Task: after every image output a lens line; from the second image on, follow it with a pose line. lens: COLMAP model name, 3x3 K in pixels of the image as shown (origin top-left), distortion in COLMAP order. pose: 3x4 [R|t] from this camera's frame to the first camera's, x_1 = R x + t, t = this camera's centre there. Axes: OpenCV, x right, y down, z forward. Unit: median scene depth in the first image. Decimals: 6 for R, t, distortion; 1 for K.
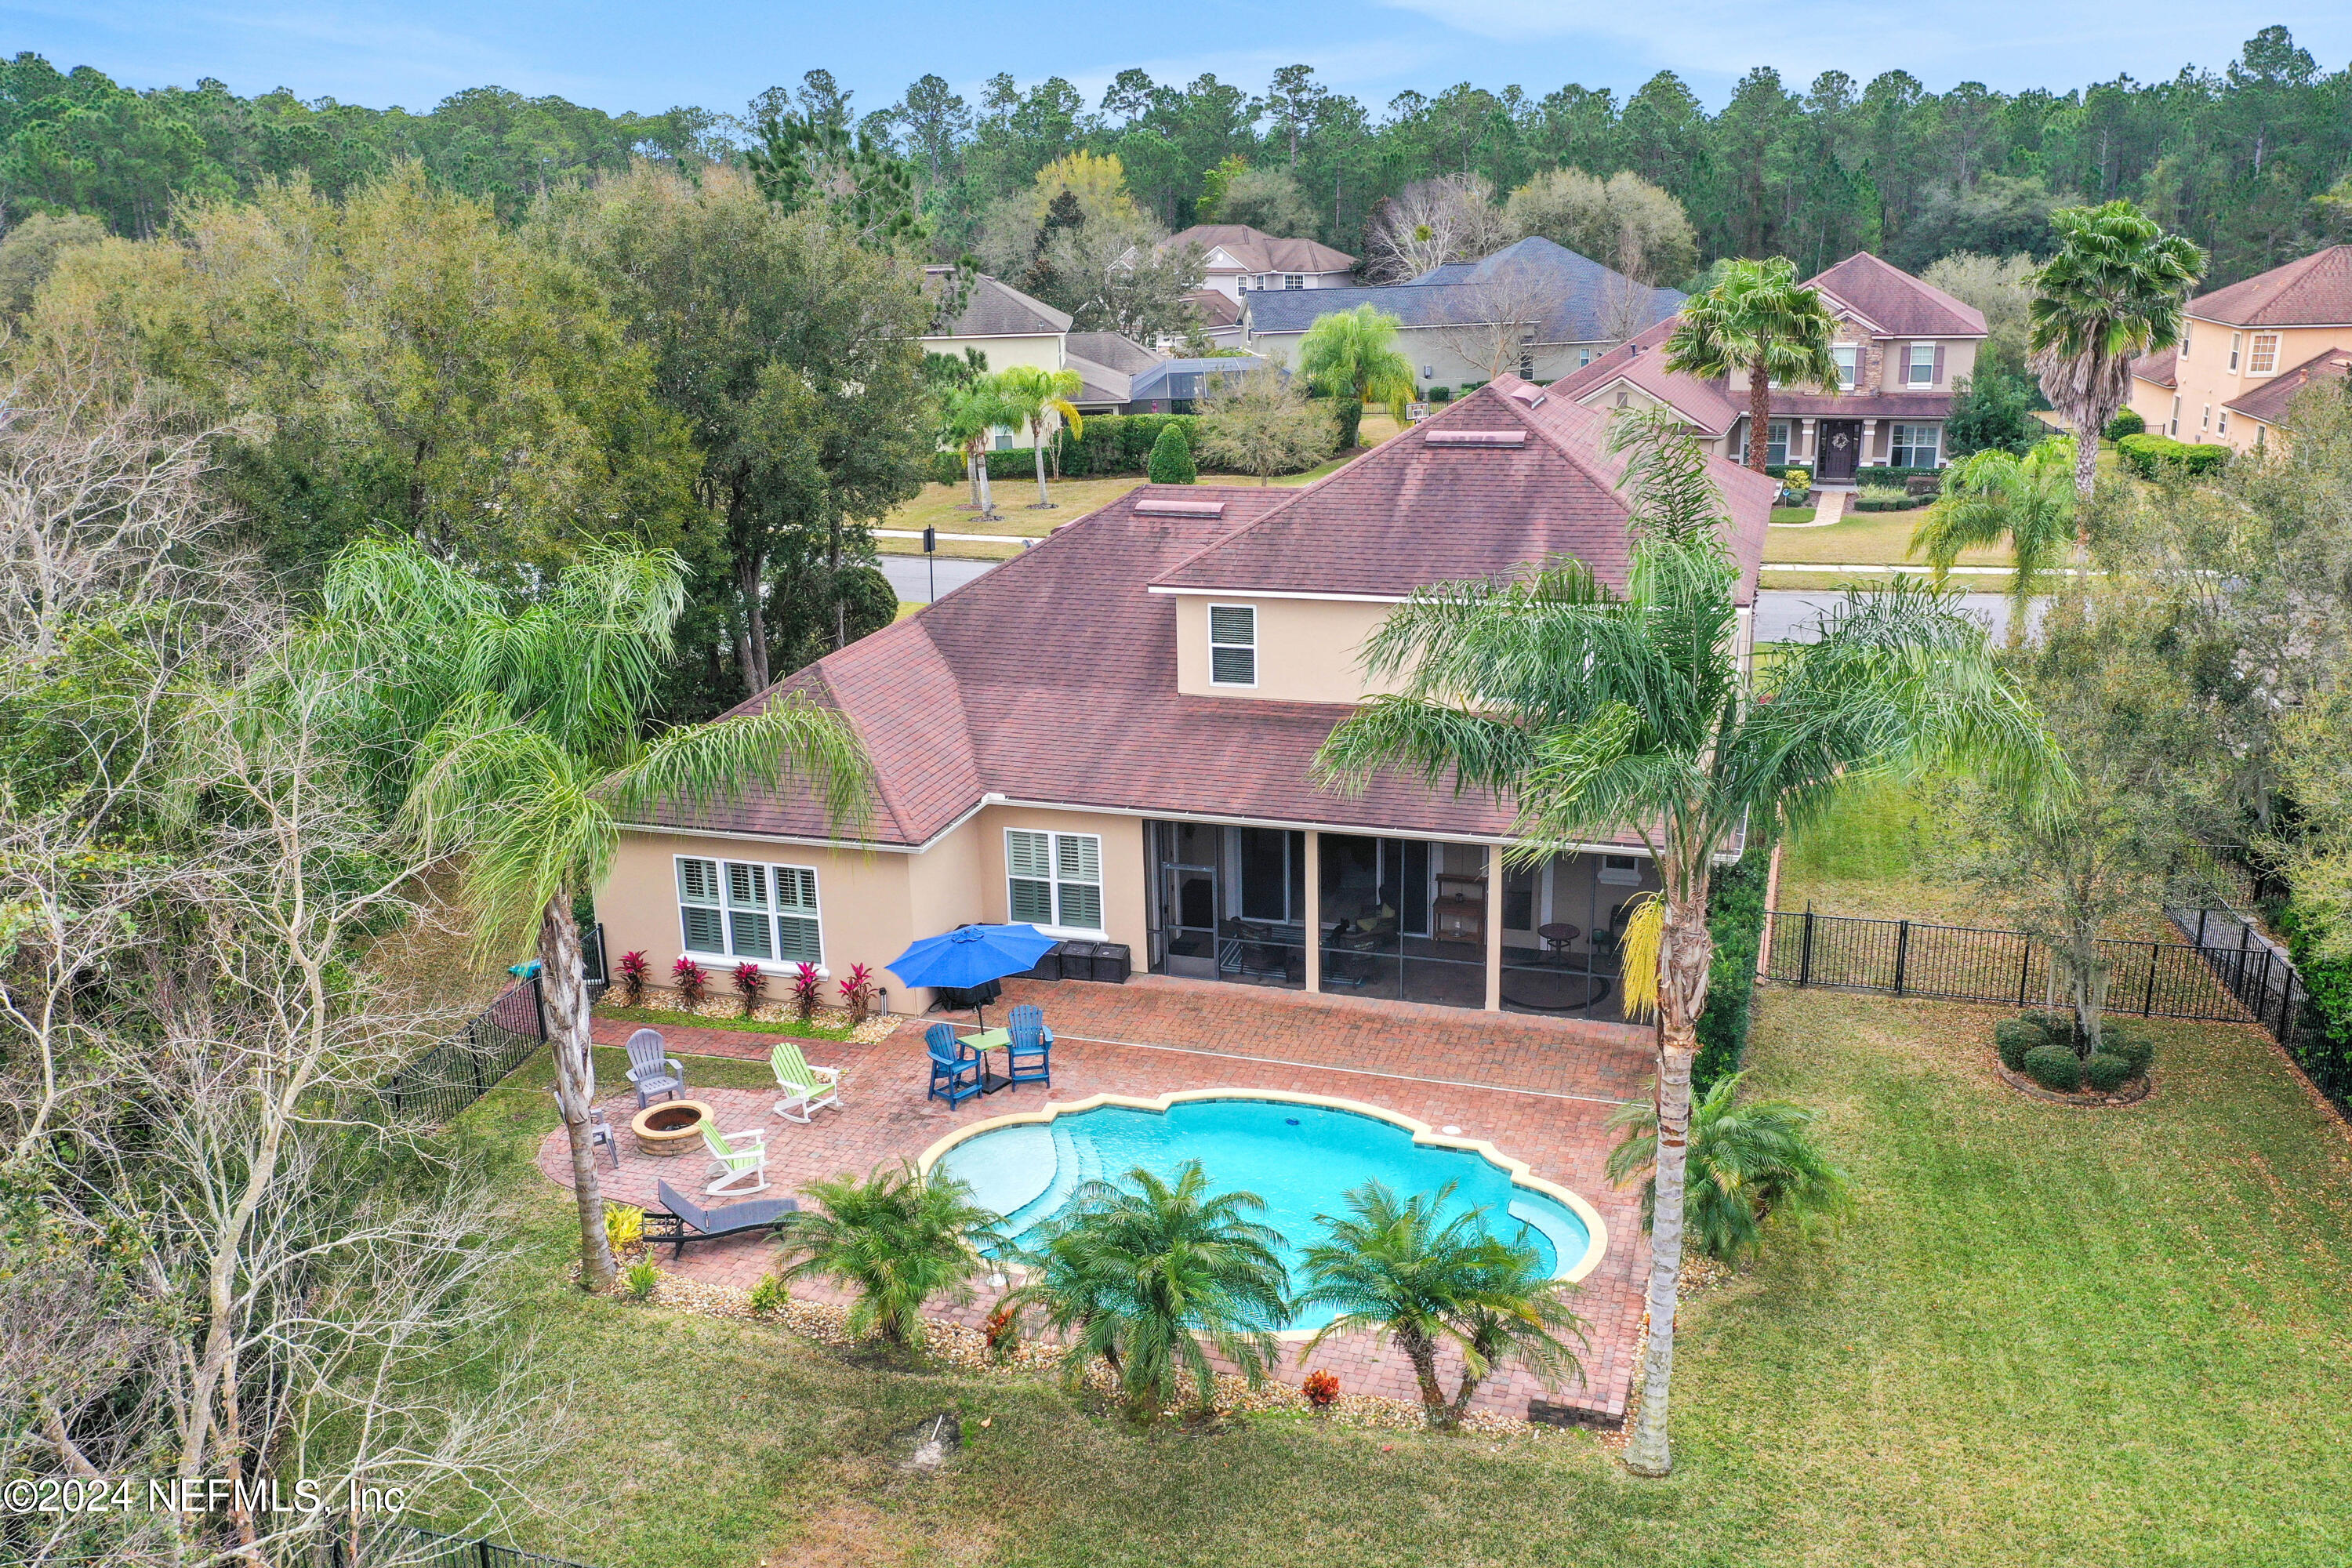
lens RADIAL K [[1967.1, 0, 1183.3], [0, 1967.1, 783.6], [0, 0, 1]] dist [0.000639, 0.004690]
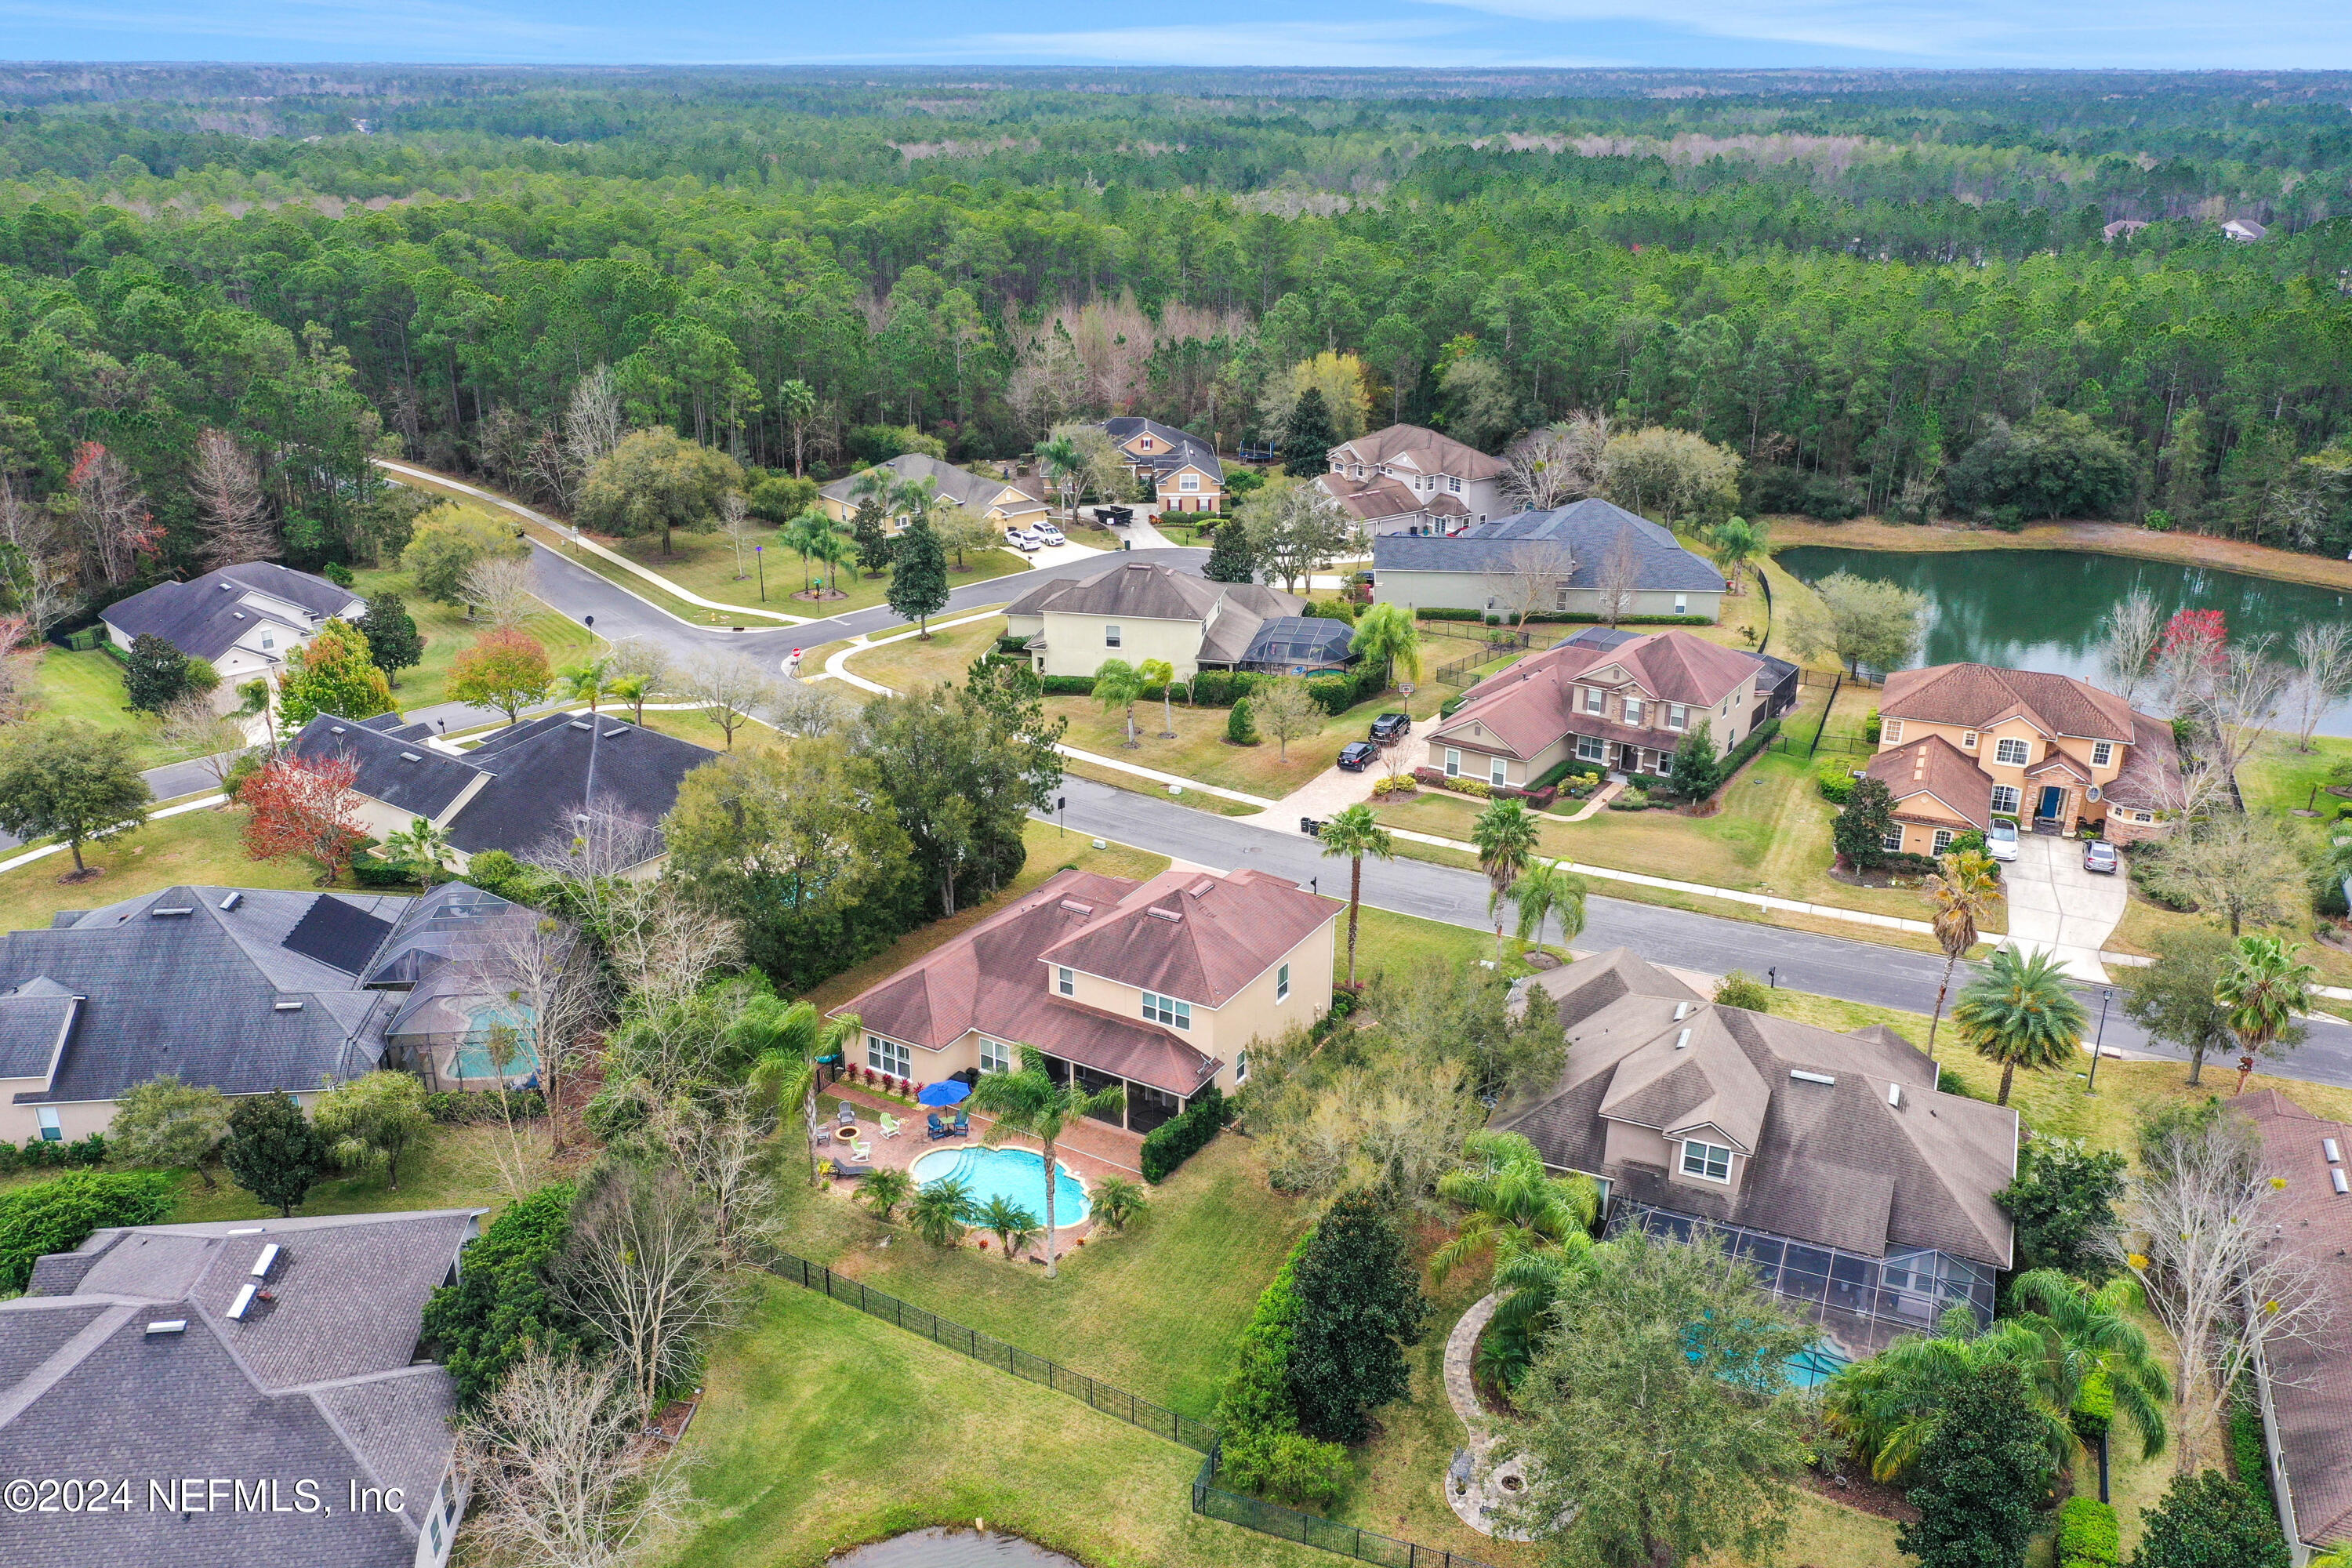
lens RADIAL K [[1894.1, 0, 1176.0], [0, 1894.1, 784.0], [0, 0, 1]] dist [0.003372, -0.004420]
pose [[0.972703, 0.109663, -0.204505, 0.705971], [-0.094282, 0.992035, 0.083526, -0.596561], [0.212036, -0.061965, 0.975295, -1.588084]]
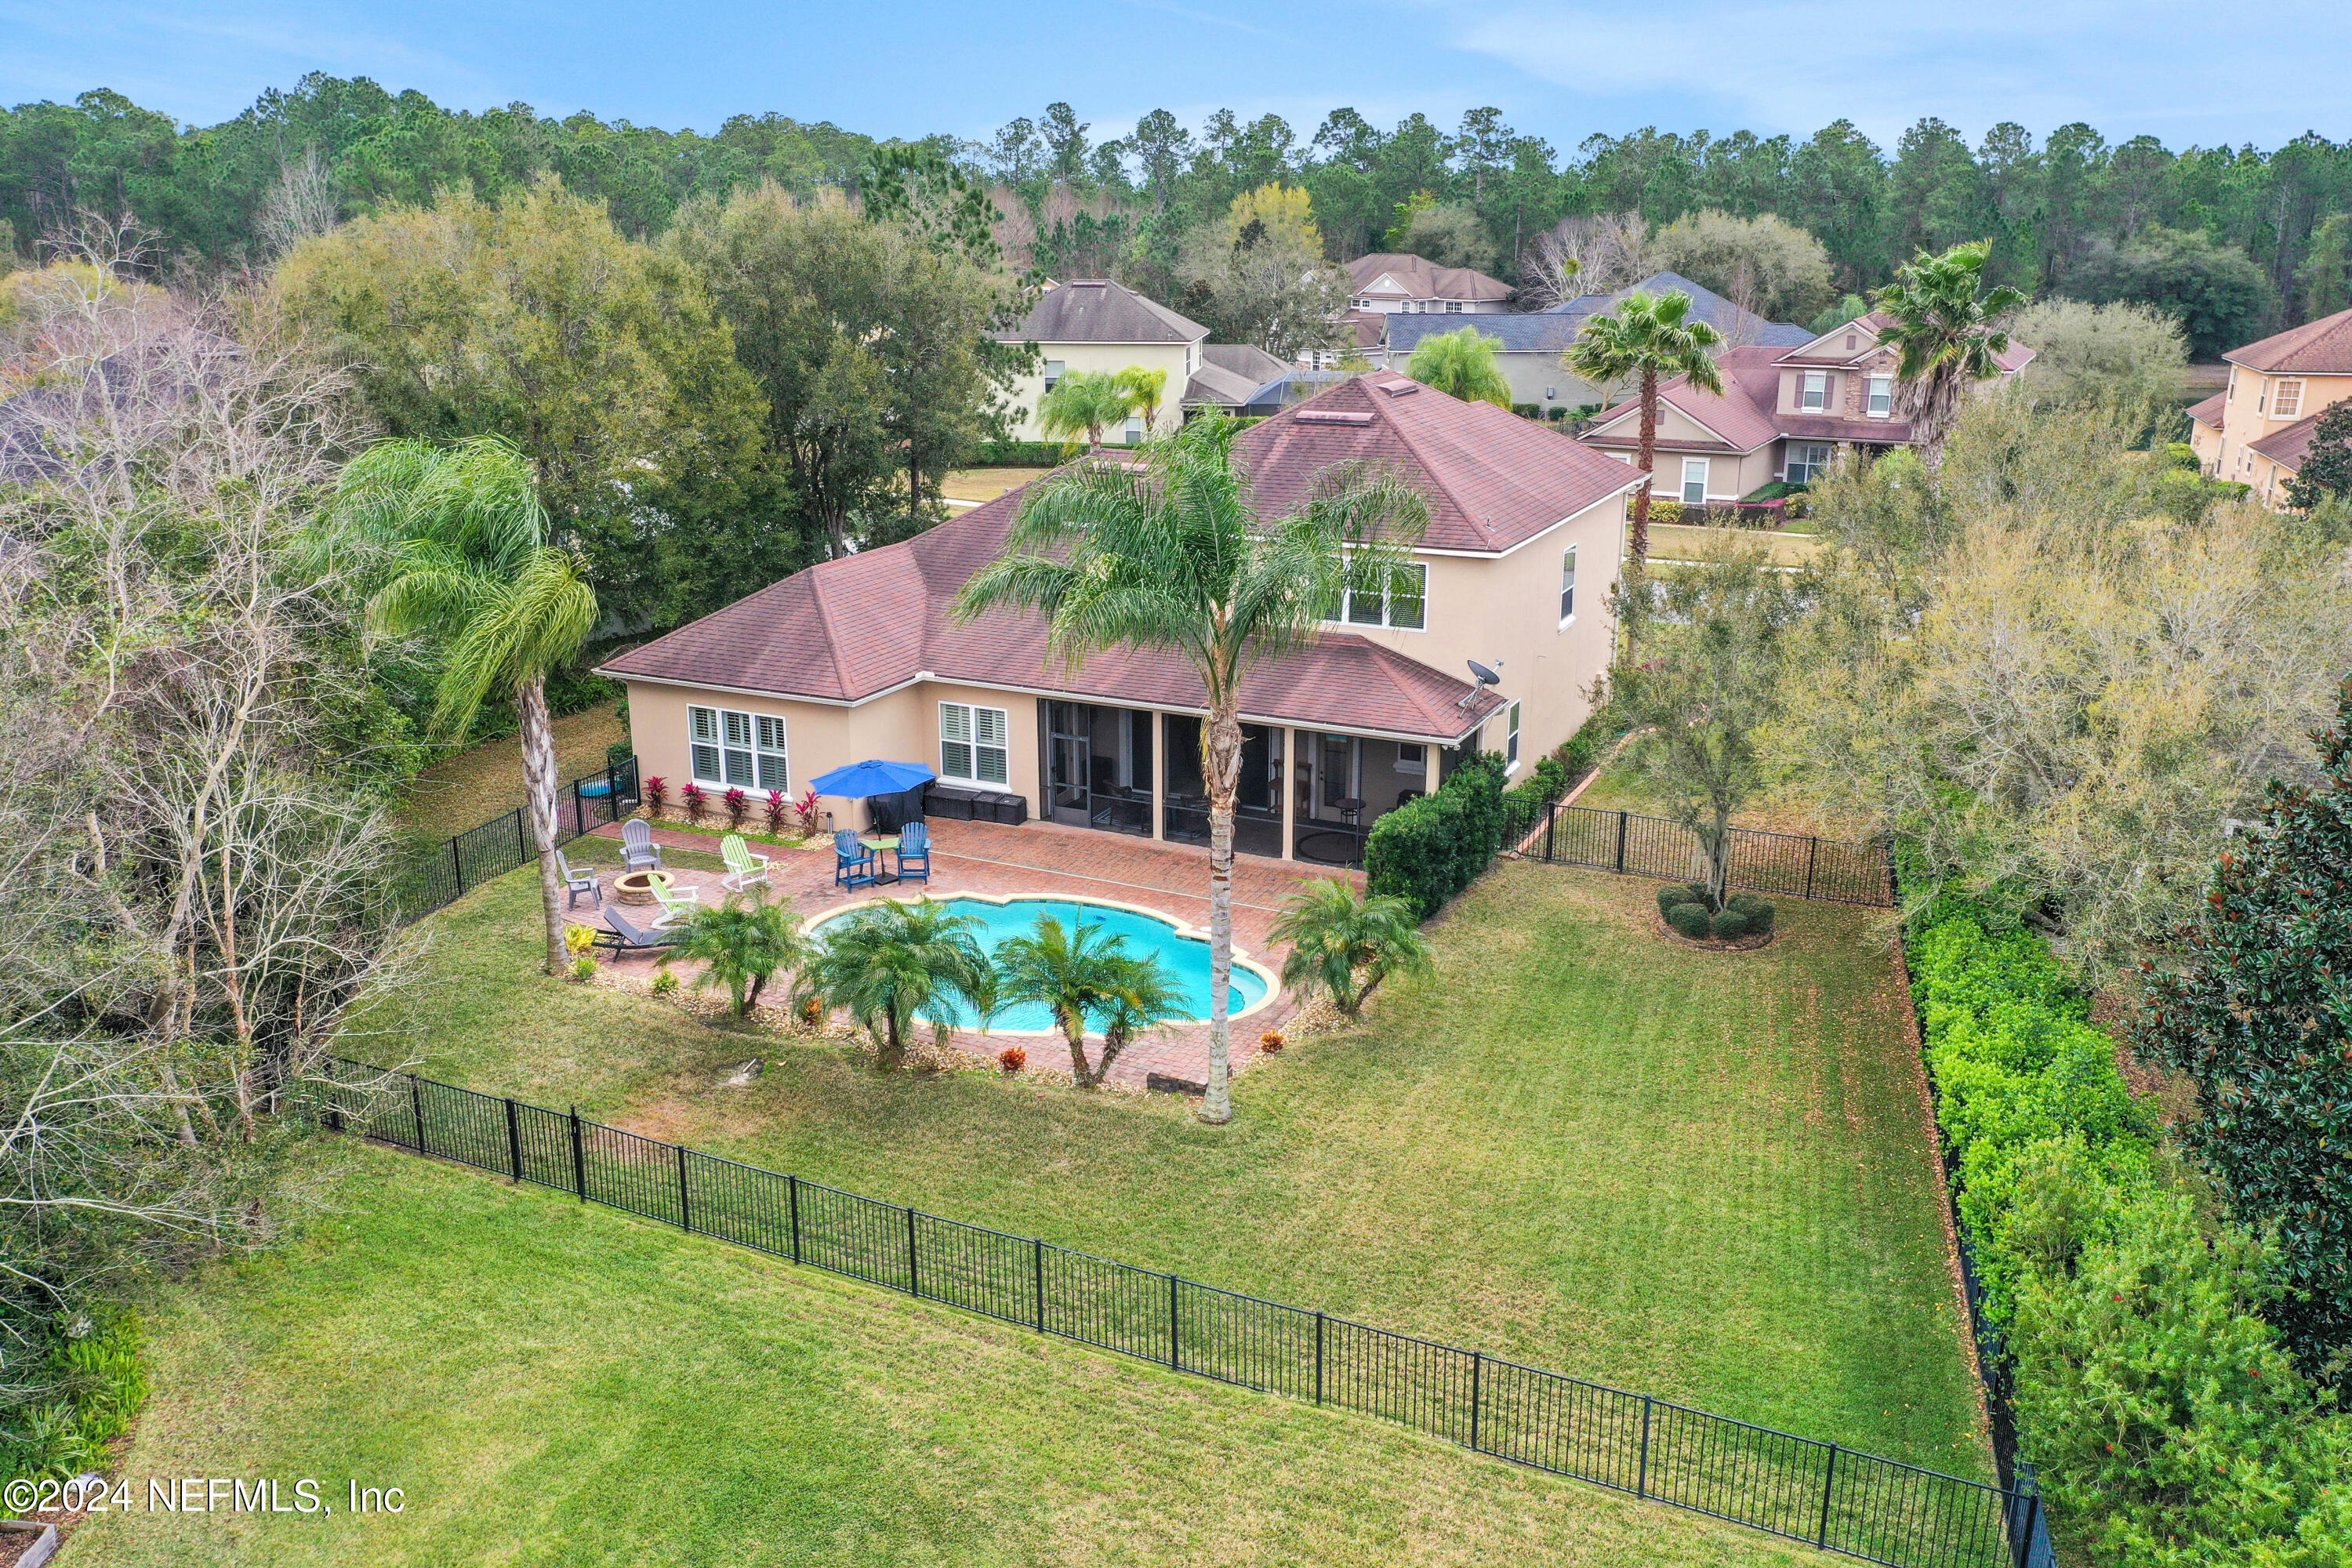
lens RADIAL K [[1894.1, 0, 1176.0], [0, 1894.1, 784.0], [0, 0, 1]] dist [0.003372, -0.004420]
pose [[0.990191, 0.063280, -0.124572, 0.223351], [-0.063726, 0.997967, 0.000409, 0.066718], [0.124344, 0.007533, 0.992211, -0.218392]]
